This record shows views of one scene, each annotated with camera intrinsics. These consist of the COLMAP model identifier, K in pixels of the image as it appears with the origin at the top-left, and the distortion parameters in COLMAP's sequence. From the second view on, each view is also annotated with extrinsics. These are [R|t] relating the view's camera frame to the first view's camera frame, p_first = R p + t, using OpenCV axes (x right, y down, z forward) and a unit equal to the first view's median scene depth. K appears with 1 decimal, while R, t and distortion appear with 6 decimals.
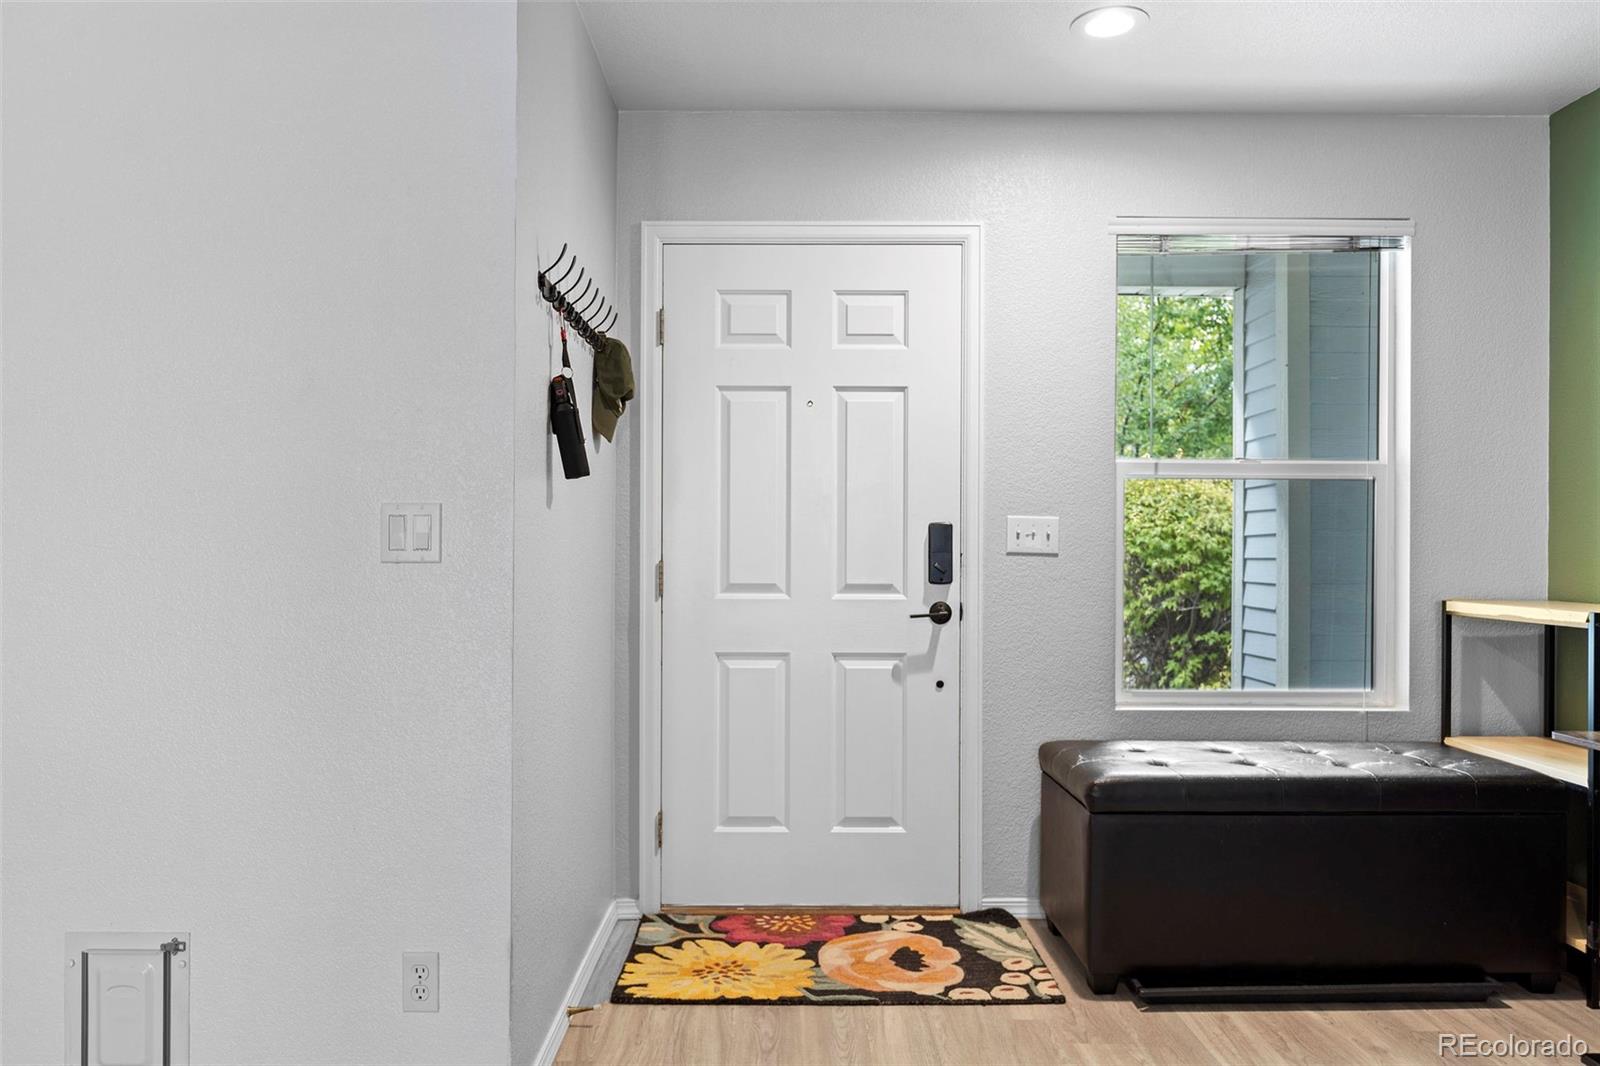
lens RADIAL K [[1092.0, 0, 791.3], [0, 1092.0, 543.5], [0, 0, 1]] dist [0.006785, -0.003301]
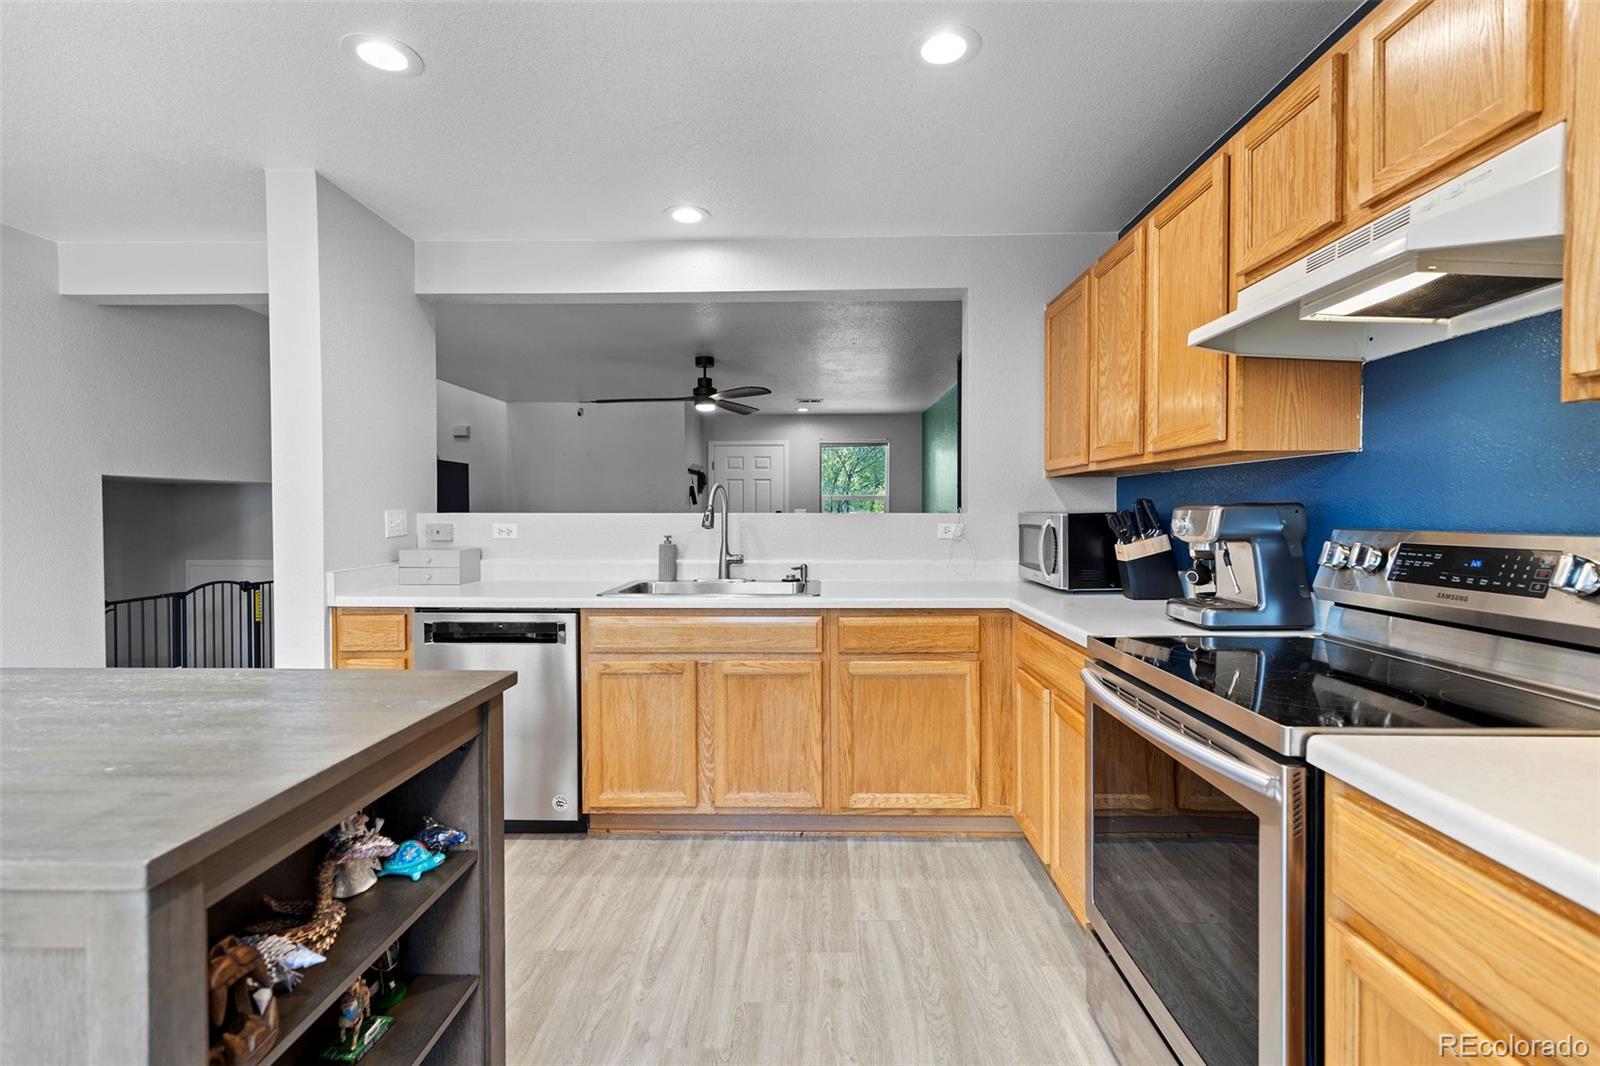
lens RADIAL K [[715.7, 0, 805.8], [0, 715.7, 525.1], [0, 0, 1]] dist [0.006381, -0.001521]
pose [[0.999556, -0.004632, -0.029431, 0.326314], [0.005239, 0.999775, 0.020567, -0.020534], [0.029329, -0.020712, 0.999355, -1.805460]]
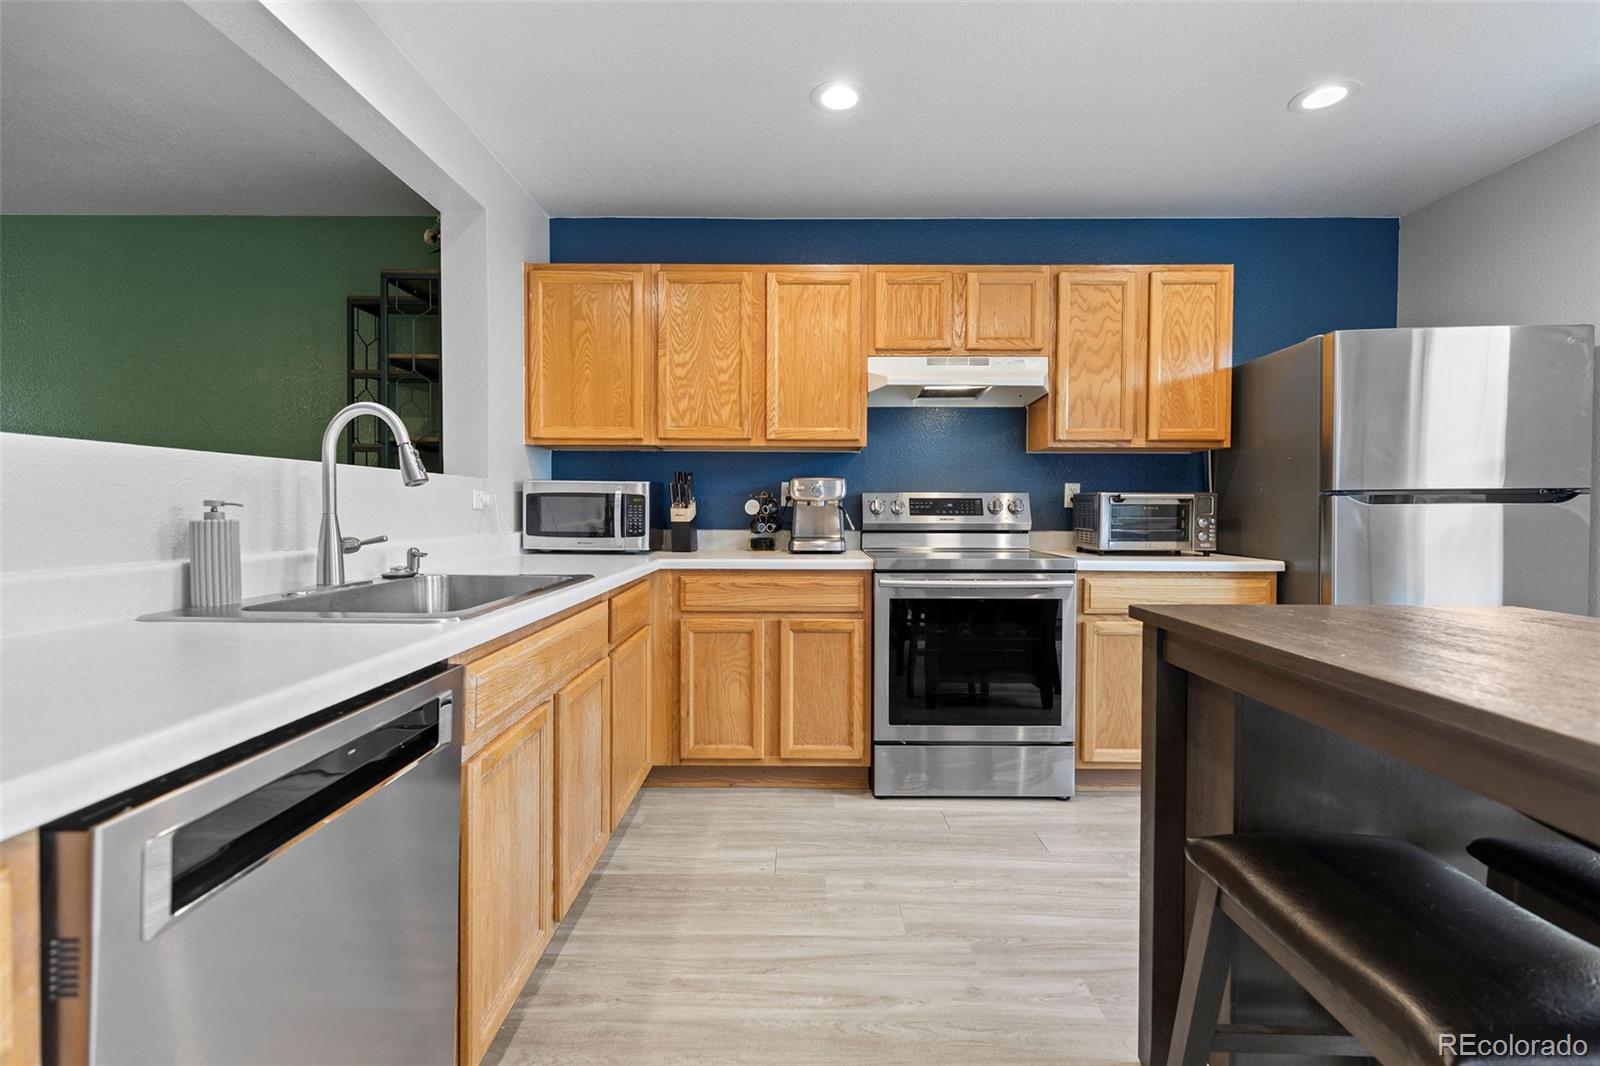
lens RADIAL K [[715.7, 0, 796.8], [0, 715.7, 522.6], [0, 0, 1]] dist [0.006381, -0.001521]
pose [[0.019124, -0.025060, 0.999503, -0.288529], [-0.005657, 0.999667, 0.025173, 0.011803], [-0.999801, -0.006135, 0.018976, -1.204269]]
